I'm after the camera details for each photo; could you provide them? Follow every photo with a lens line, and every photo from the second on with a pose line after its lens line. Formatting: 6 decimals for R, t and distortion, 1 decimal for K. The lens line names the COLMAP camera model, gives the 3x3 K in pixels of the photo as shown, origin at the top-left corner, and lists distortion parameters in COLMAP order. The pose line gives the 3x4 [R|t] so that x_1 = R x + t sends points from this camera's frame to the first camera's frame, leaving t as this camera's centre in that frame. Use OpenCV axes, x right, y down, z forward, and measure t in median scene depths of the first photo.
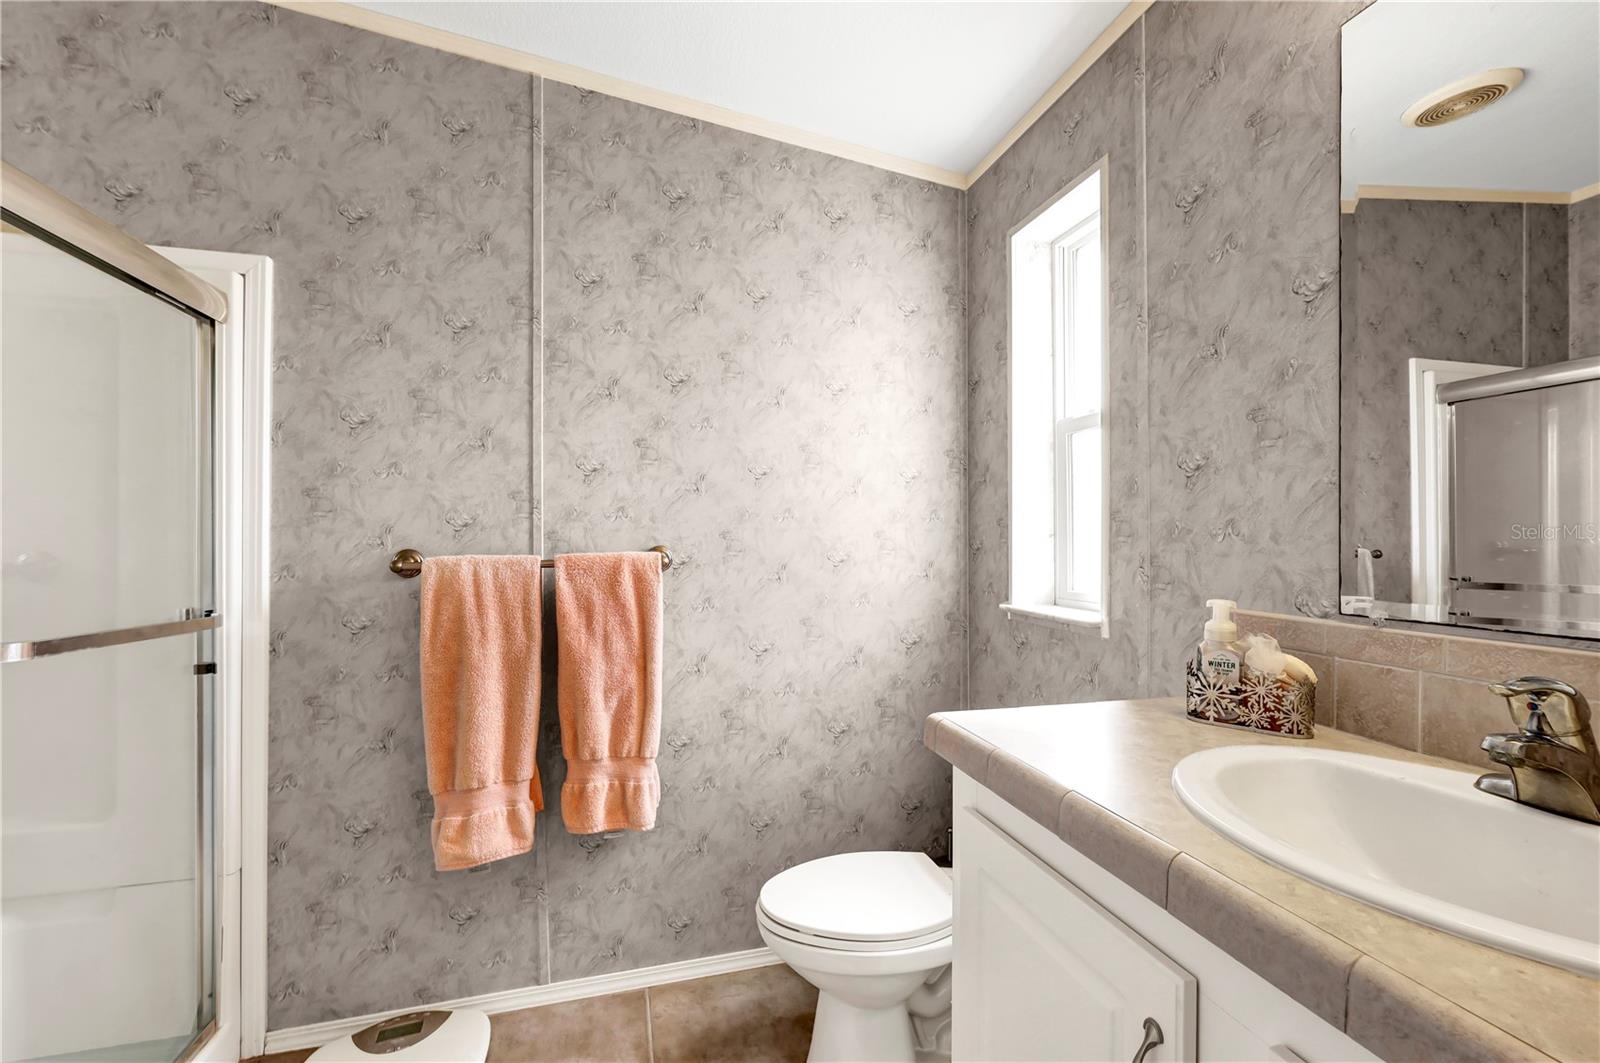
lens RADIAL K [[681.6, 0, 802.1], [0, 681.6, 536.4], [0, 0, 1]] dist [-0.007634, -0.000445]
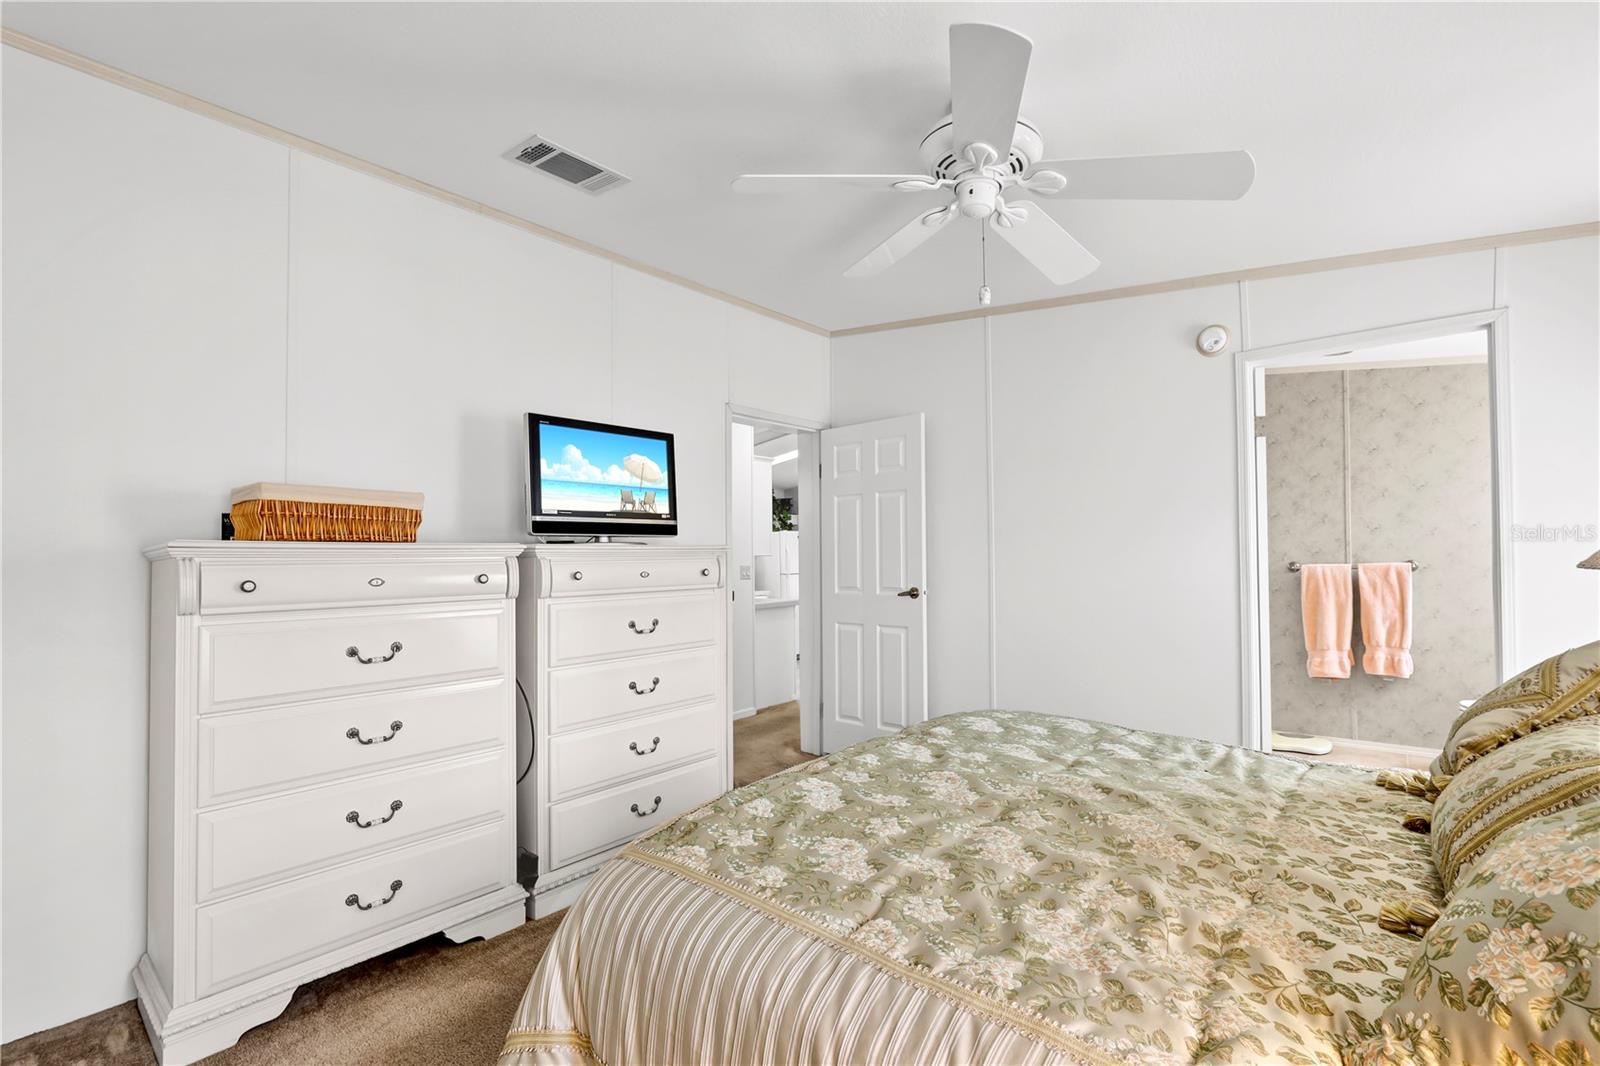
lens RADIAL K [[734.8, 0, 808.2], [0, 734.8, 550.0], [0, 0, 1]] dist [-0.002259, -0.000407]
pose [[0.572717, -0.015647, -0.819604, 0.670696], [0.005209, 0.999867, -0.015449, 0.006613], [0.819737, 0.004579, 0.572722, -2.136367]]
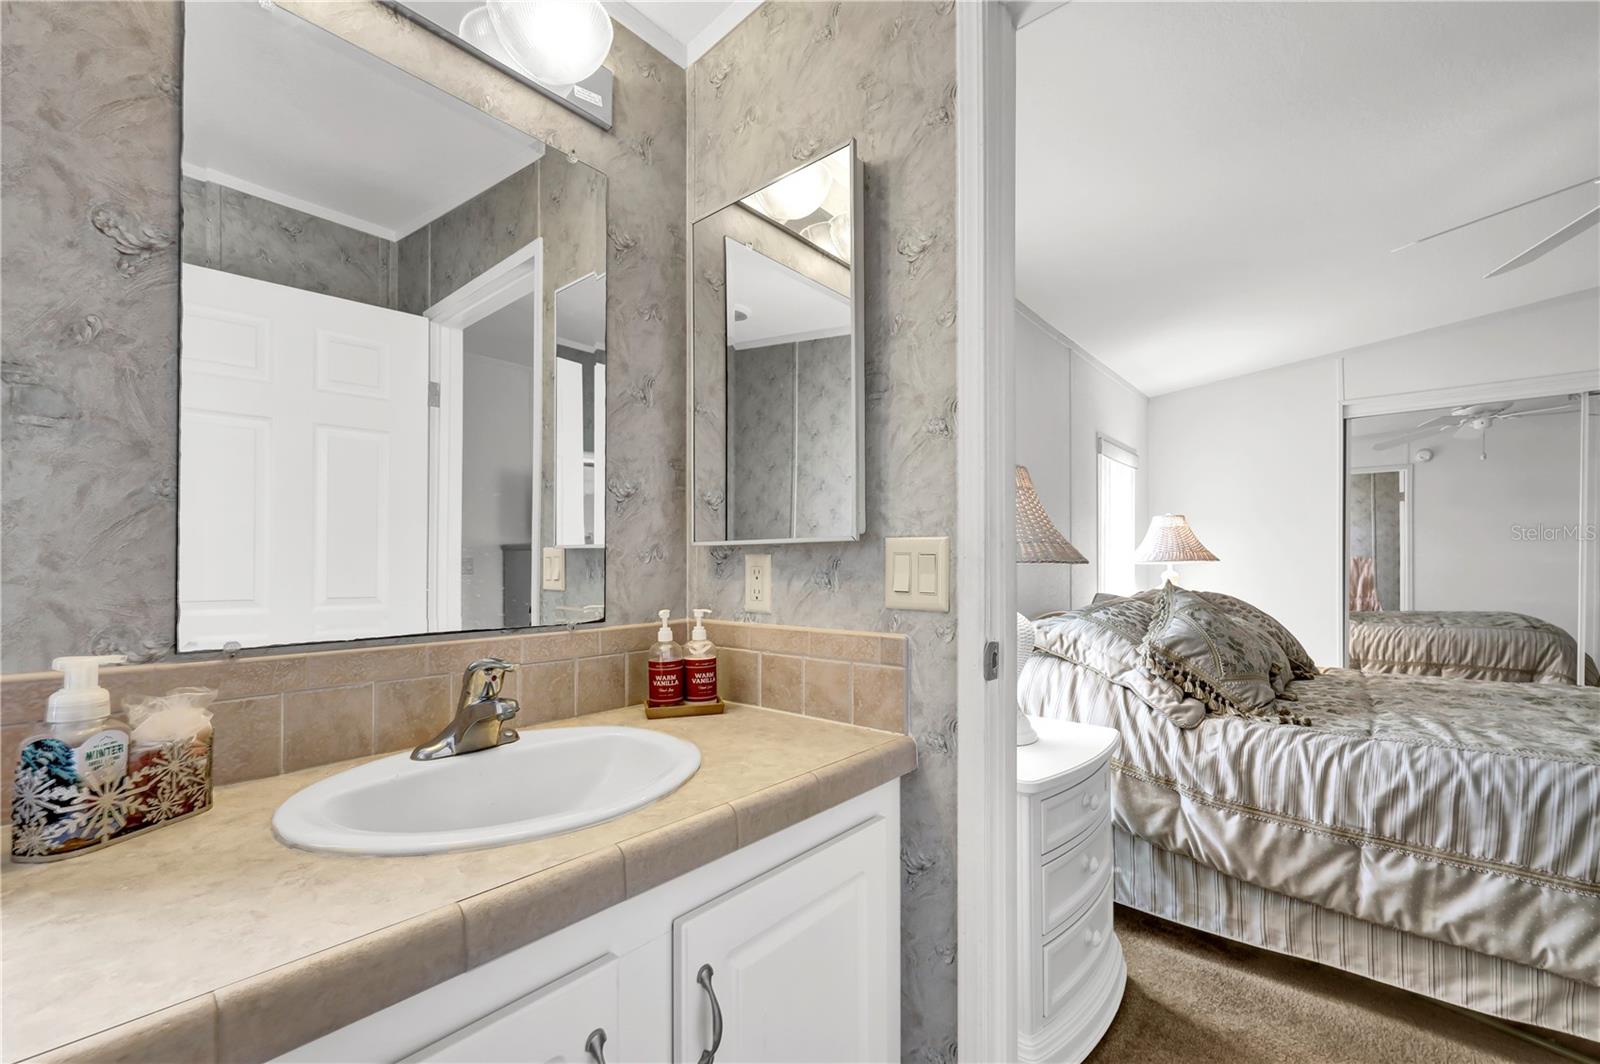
lens RADIAL K [[681.6, 0, 794.2], [0, 681.6, 547.8], [0, 0, 1]] dist [-0.007634, -0.000445]
pose [[-0.569359, 0.019712, 0.821853, -0.490506], [0.001446, 0.999735, -0.022976, 0.008326], [-0.822088, -0.011893, -0.569237, 1.301720]]
